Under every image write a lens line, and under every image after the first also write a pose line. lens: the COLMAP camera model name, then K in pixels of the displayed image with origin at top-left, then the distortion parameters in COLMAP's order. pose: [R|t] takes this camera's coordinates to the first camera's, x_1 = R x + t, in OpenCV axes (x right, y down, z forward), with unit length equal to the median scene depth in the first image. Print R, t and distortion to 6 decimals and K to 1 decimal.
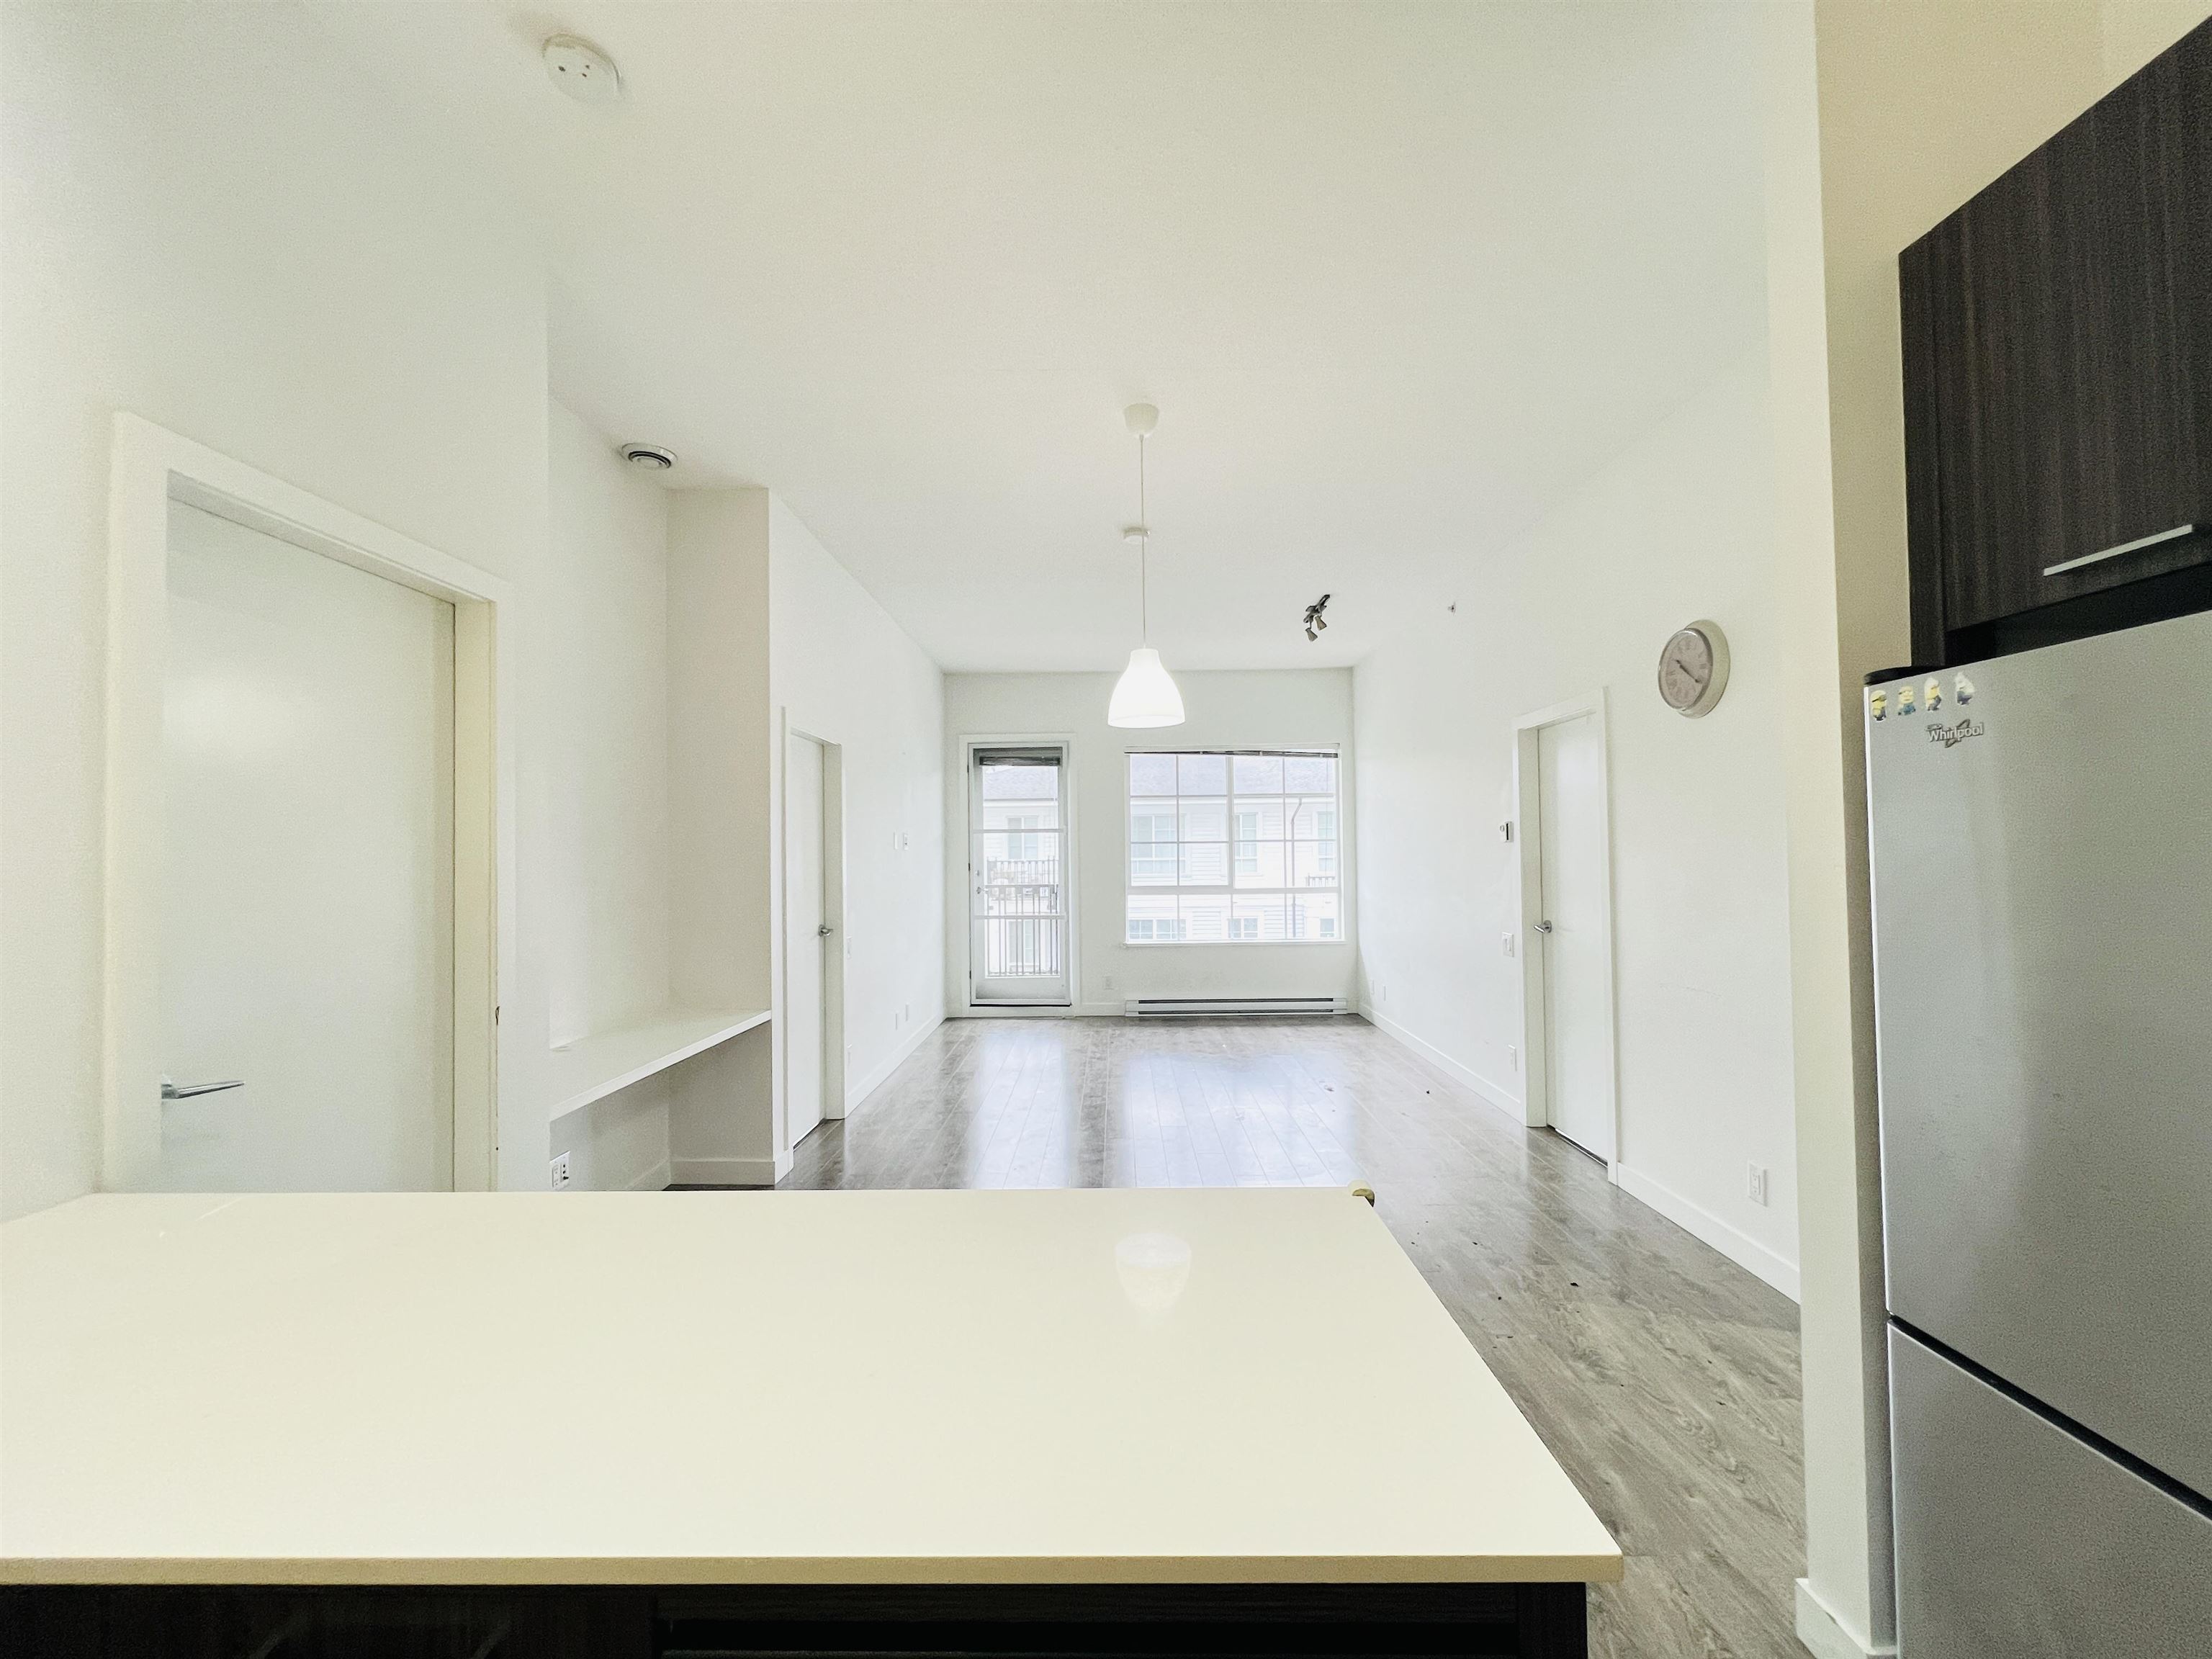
lens RADIAL K [[884.3, 0, 1106.9], [0, 884.3, 837.8], [0, 0, 1]] dist [-0.001072, 0.000187]
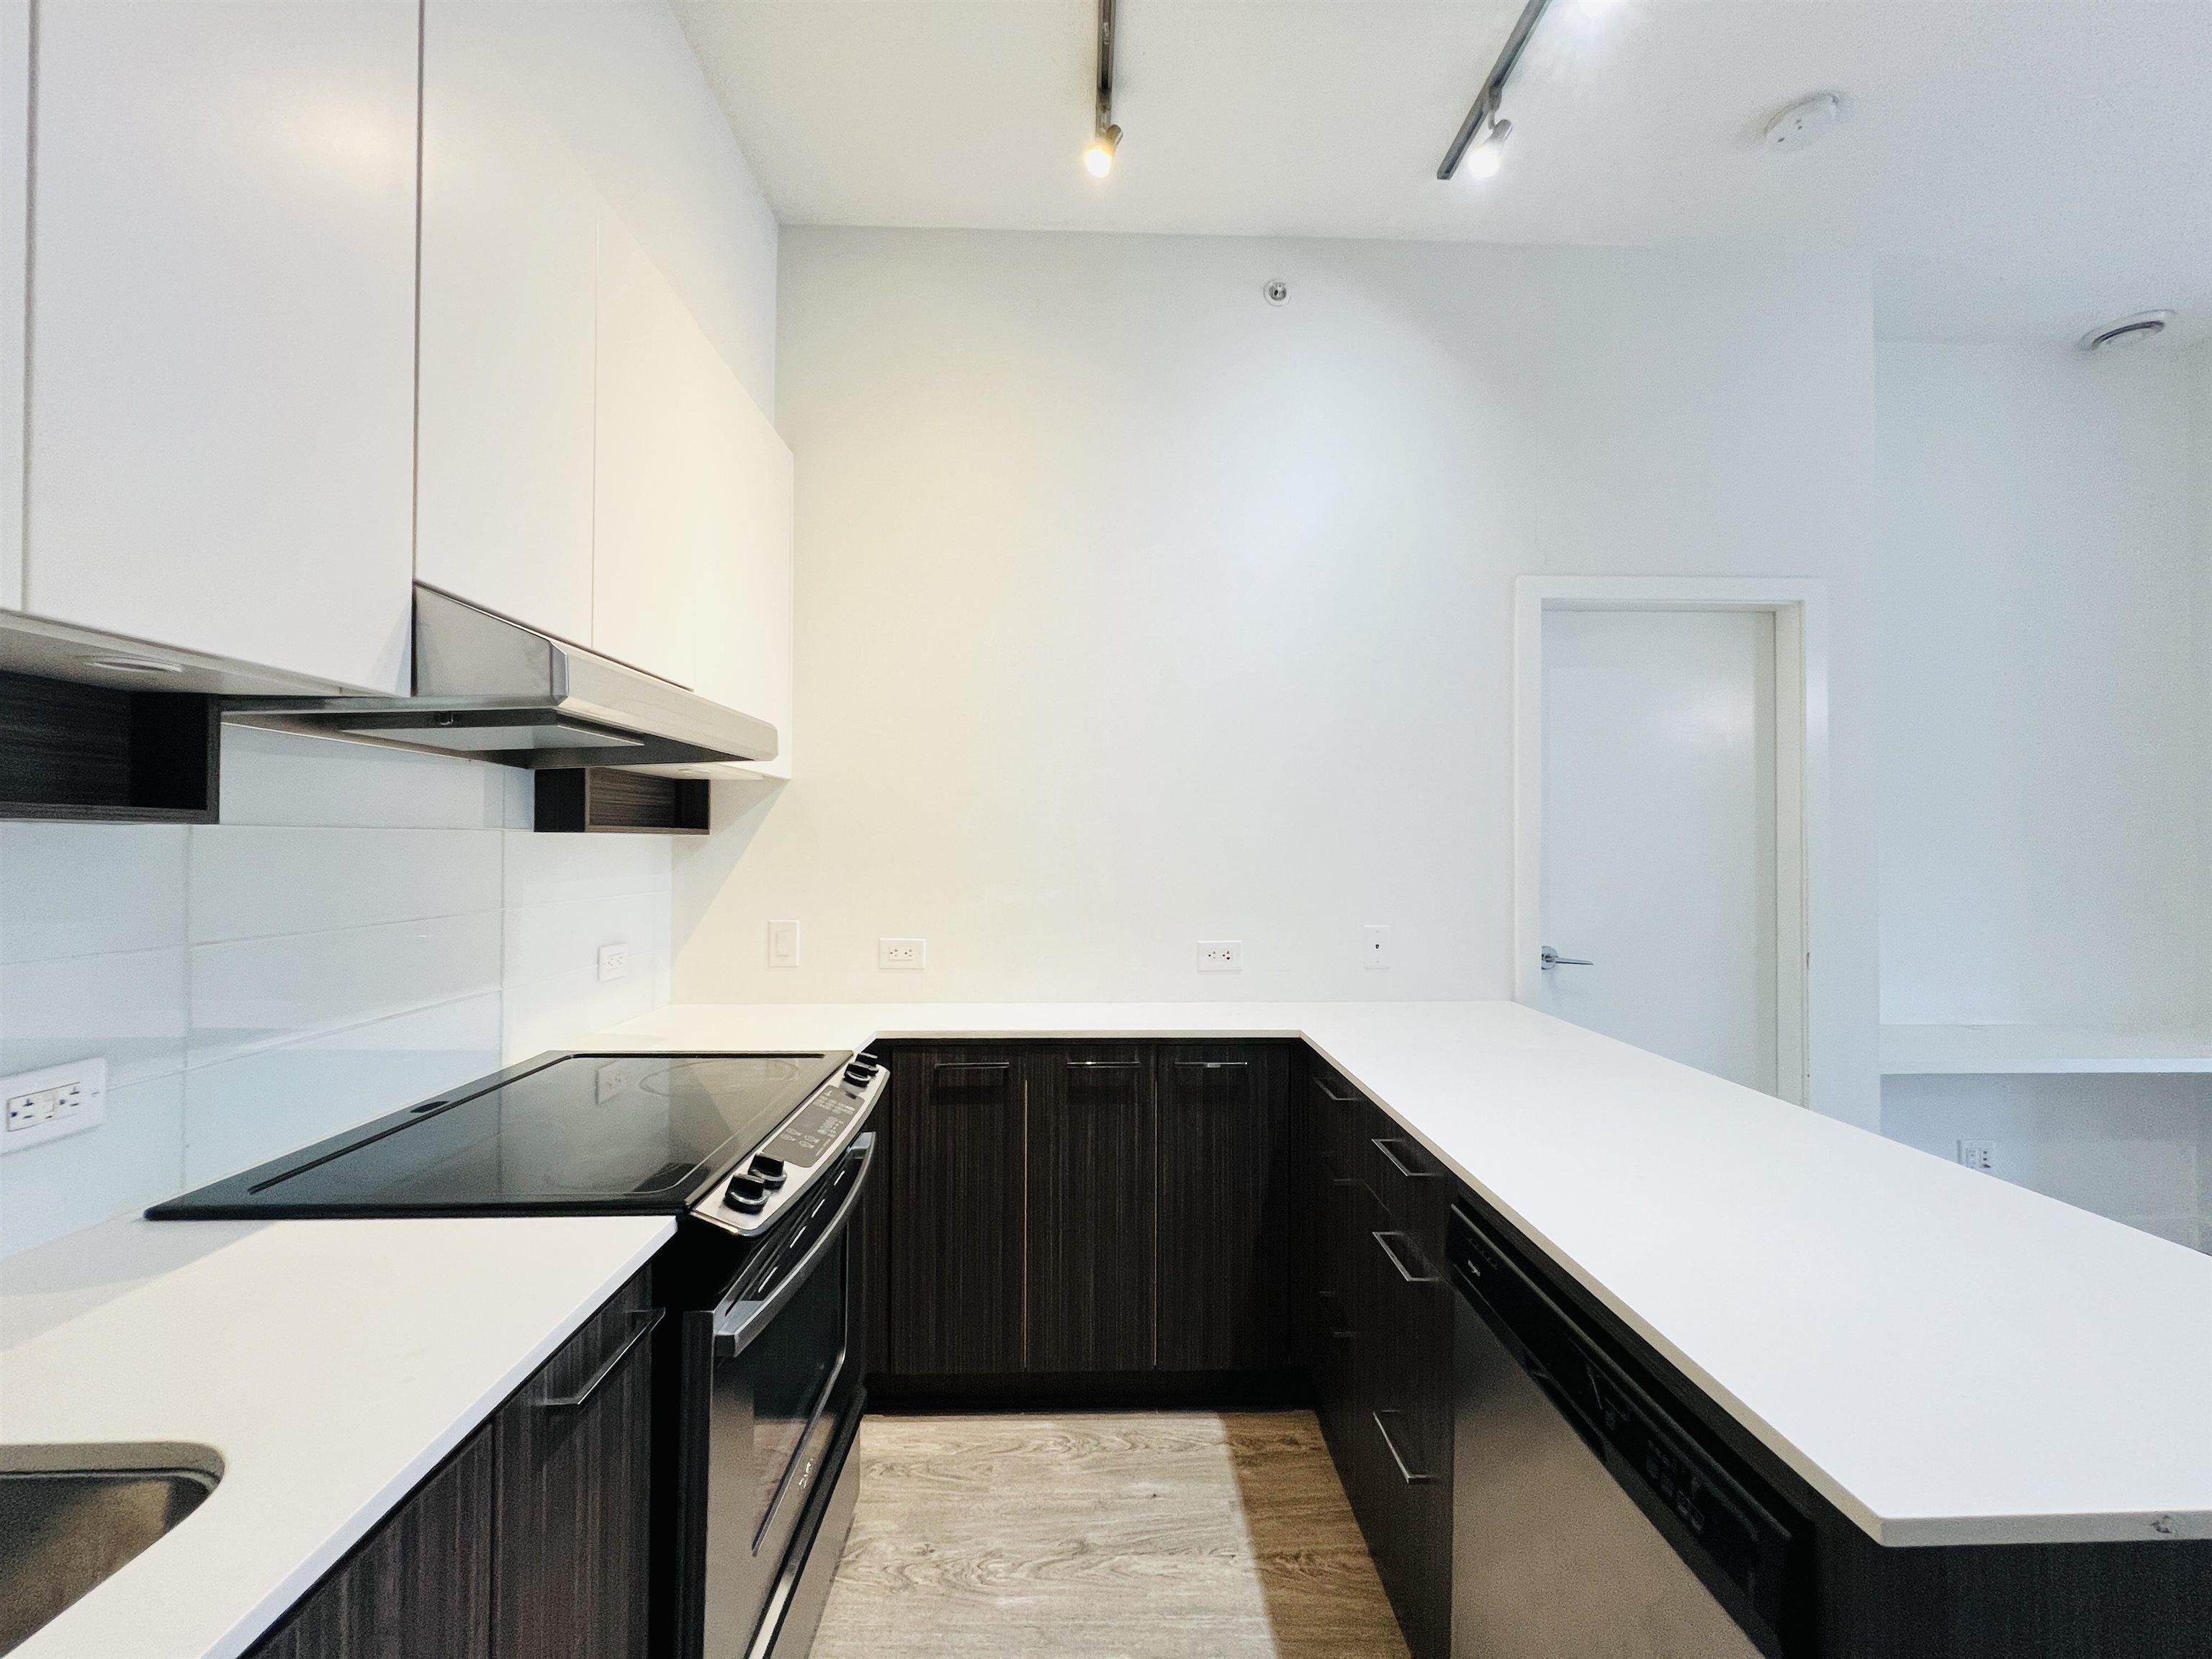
lens RADIAL K [[889.1, 0, 1105.4], [0, 889.1, 836.5], [0, 0, 1]] dist [-0.001610, 0.000414]
pose [[0.049865, -0.000565, -0.998756, 0.118165], [0.018380, 0.999831, 0.000352, 0.006315], [0.998587, -0.018375, 0.049867, 0.009446]]
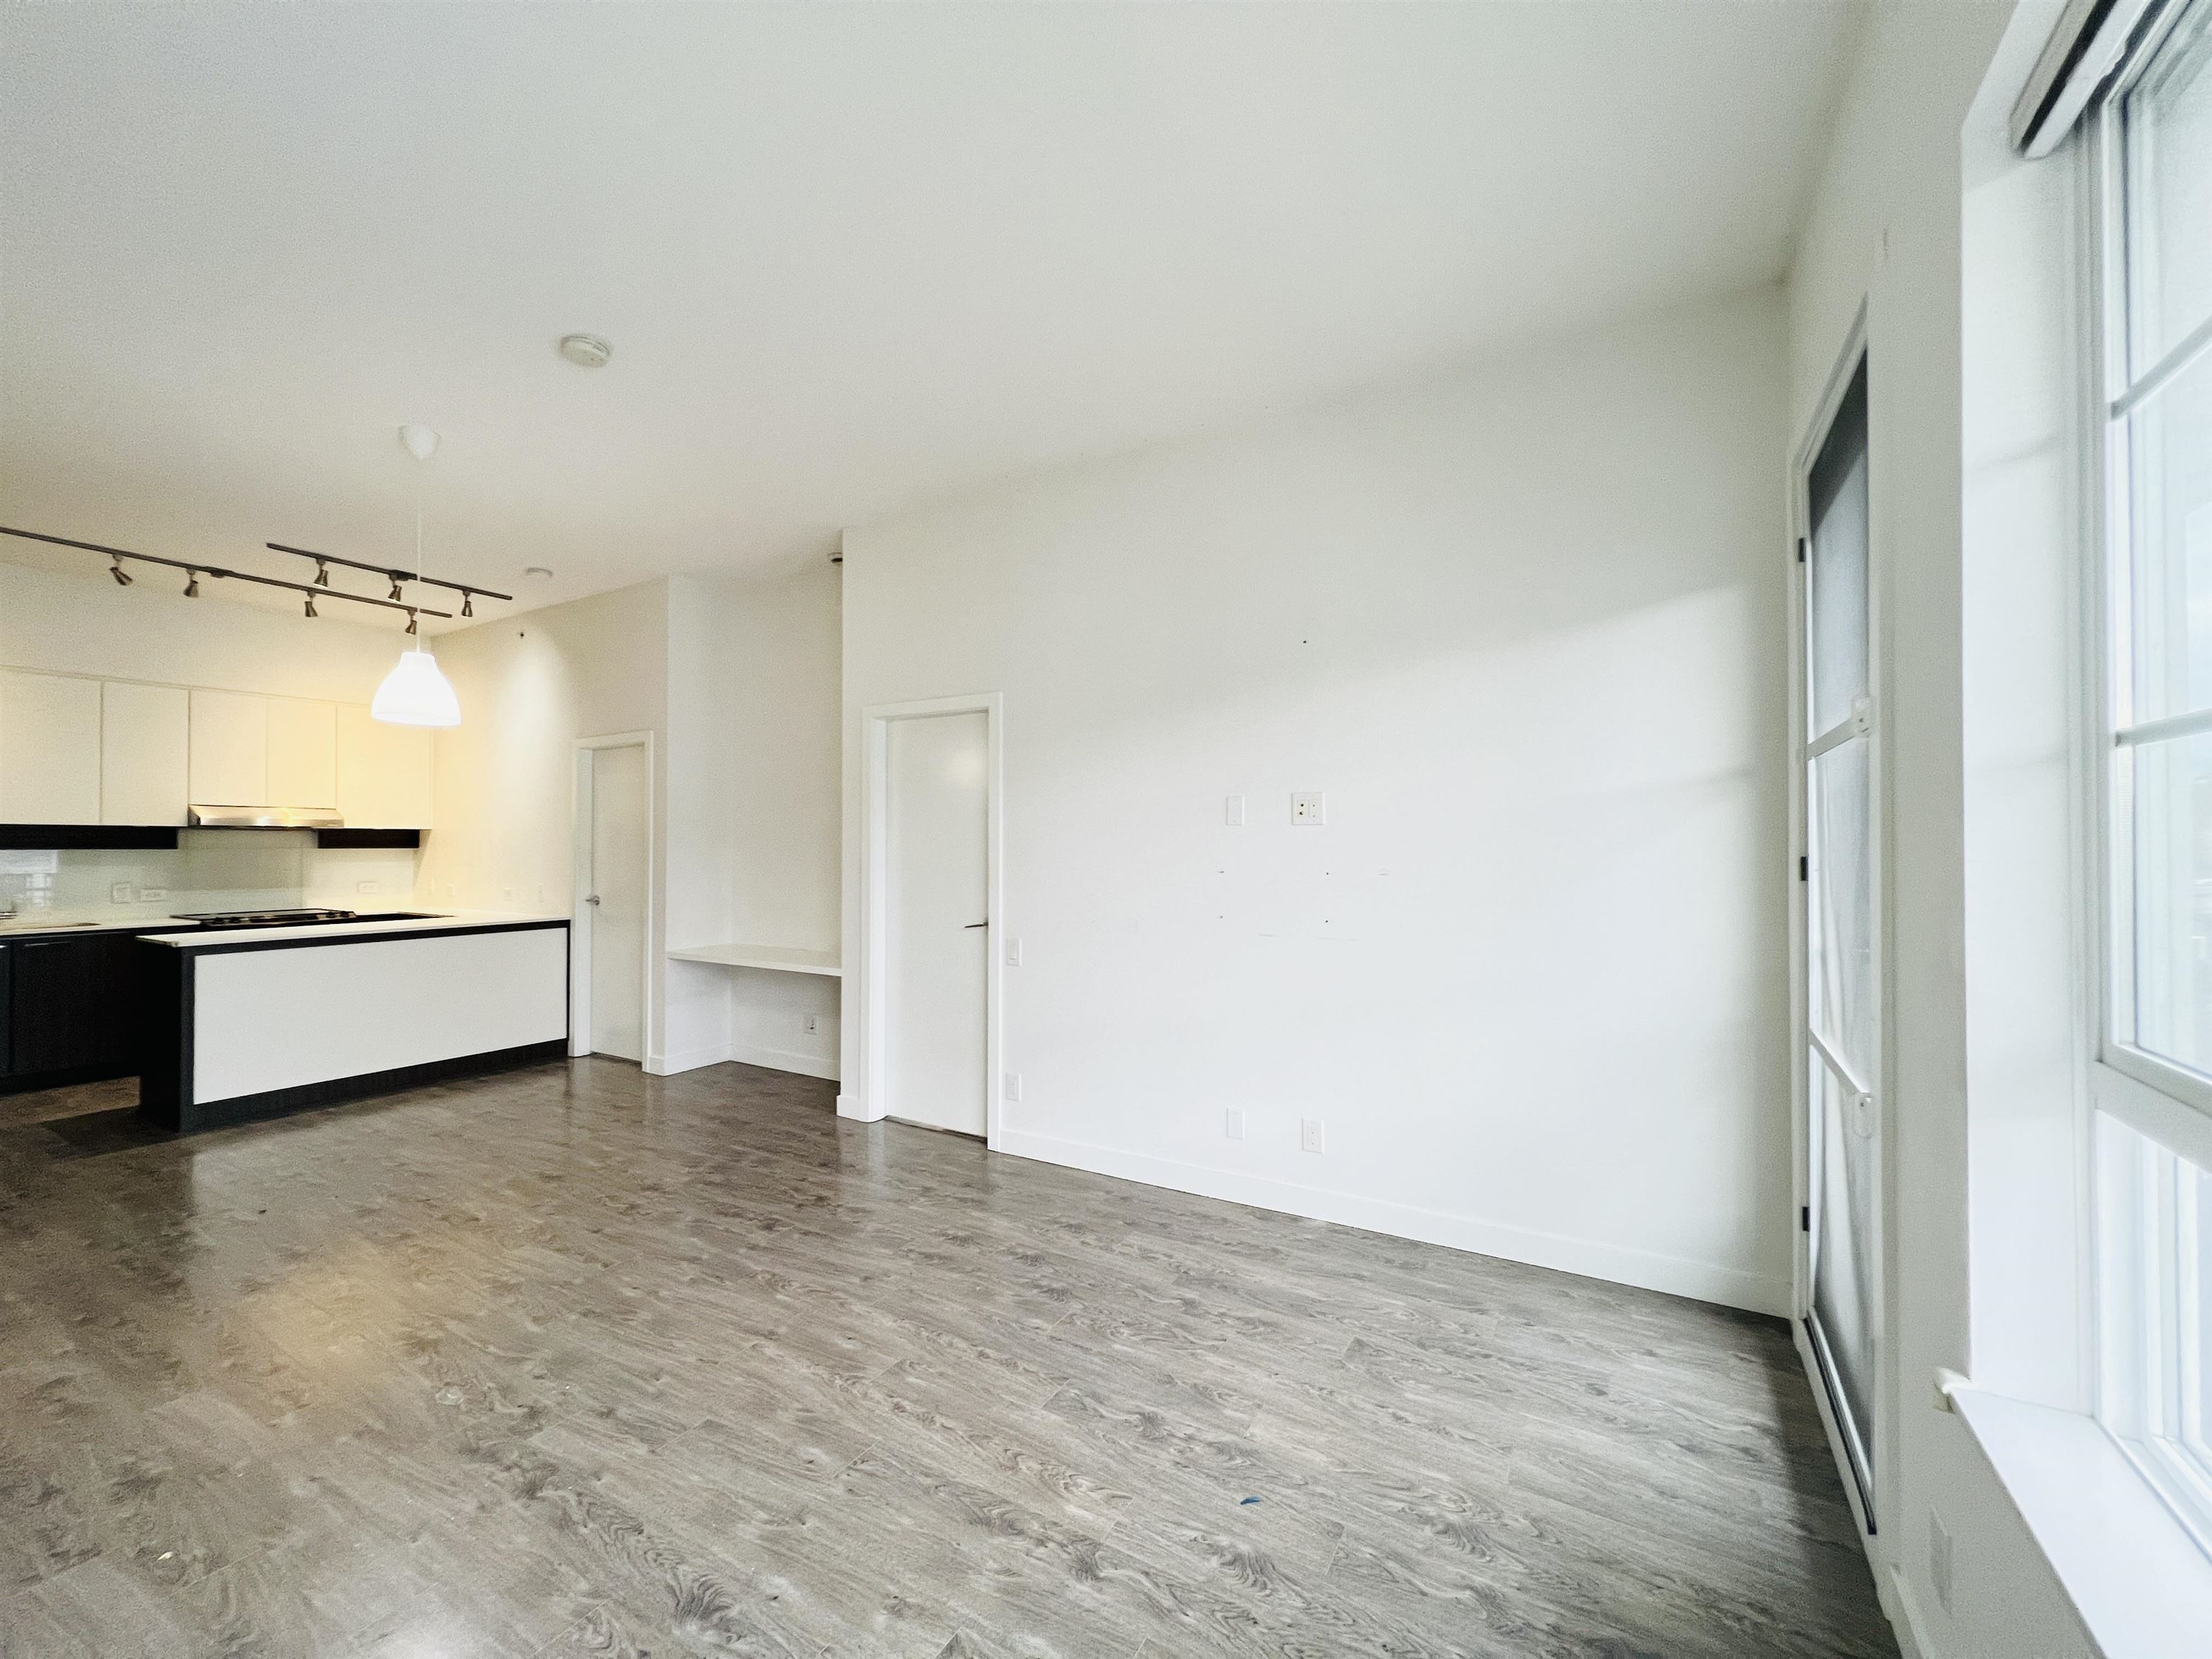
lens RADIAL K [[884.3, 0, 1106.9], [0, 884.3, 837.8], [0, 0, 1]] dist [-0.001072, 0.000187]
pose [[-0.501660, 0.003621, -0.865058, 0.236206], [0.025267, 0.999626, -0.010468, 0.019624], [0.864696, -0.027109, -0.501563, 0.959023]]
